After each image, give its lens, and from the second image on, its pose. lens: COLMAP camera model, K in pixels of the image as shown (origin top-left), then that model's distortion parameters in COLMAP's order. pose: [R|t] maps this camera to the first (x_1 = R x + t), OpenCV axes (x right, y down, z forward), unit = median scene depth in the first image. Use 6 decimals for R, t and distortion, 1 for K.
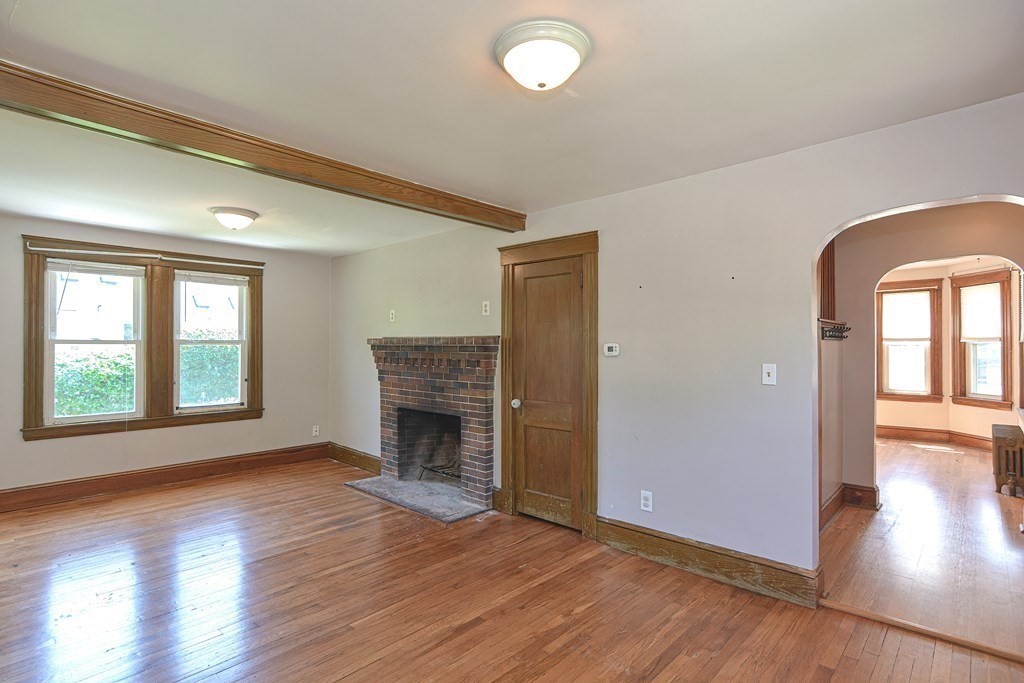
lens RADIAL K [[513.3, 0, 512.0], [0, 513.3, 341.5], [0, 0, 1]] dist [-0.006268, 0.001477]
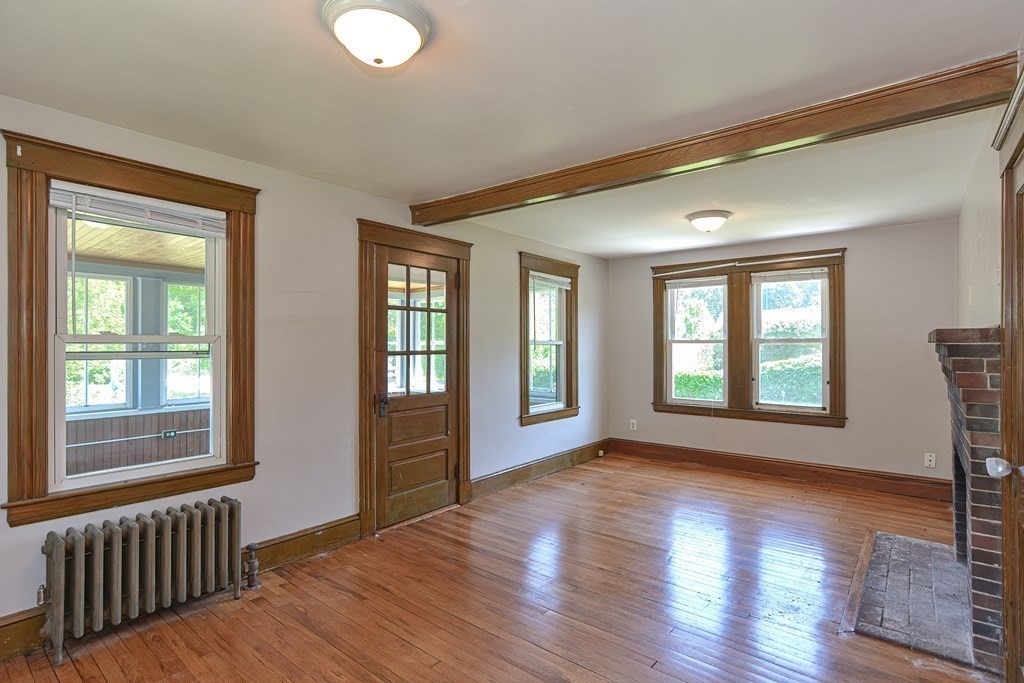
lens RADIAL K [[496.8, 0, 498.0], [0, 496.8, 343.1], [0, 0, 1]] dist [-0.011248, 0.001044]
pose [[0.052827, -0.002315, -0.998601, 0.386853], [0.010591, 0.999942, -0.001758, 0.001595], [0.998548, -0.010483, 0.052849, 0.467546]]
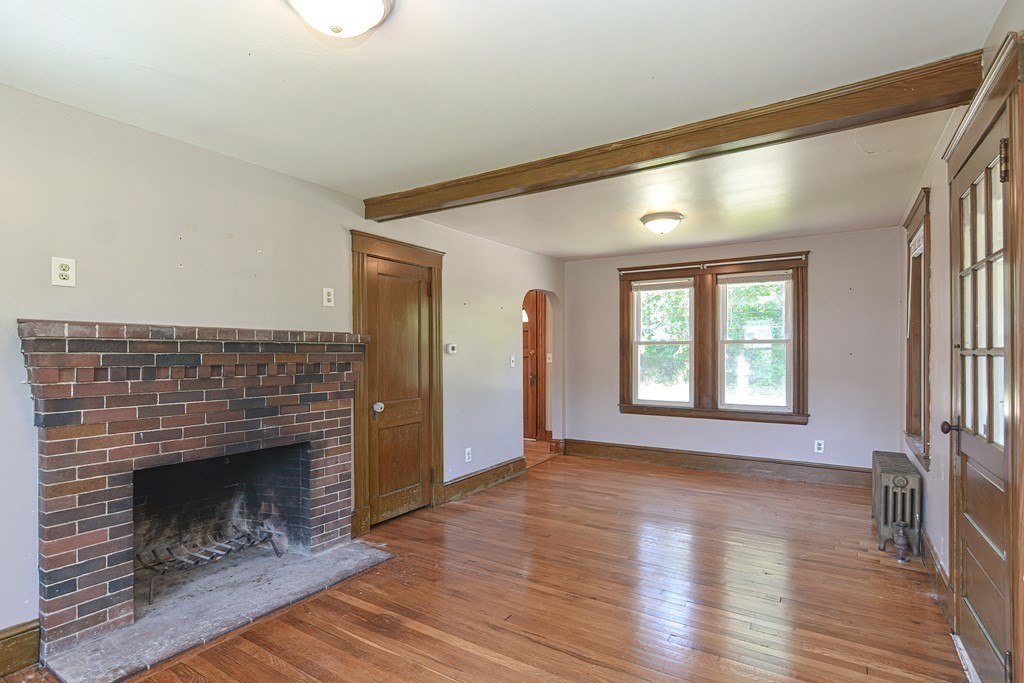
lens RADIAL K [[501.2, 0, 512.0], [0, 501.2, 341.5], [0, 0, 1]] dist [-0.016115, 0.000481]
pose [[-0.173366, 0.016404, 0.984721, -0.829009], [-0.009386, 0.999788, -0.018308, 0.014687], [-0.984813, -0.012417, -0.173175, 0.823239]]
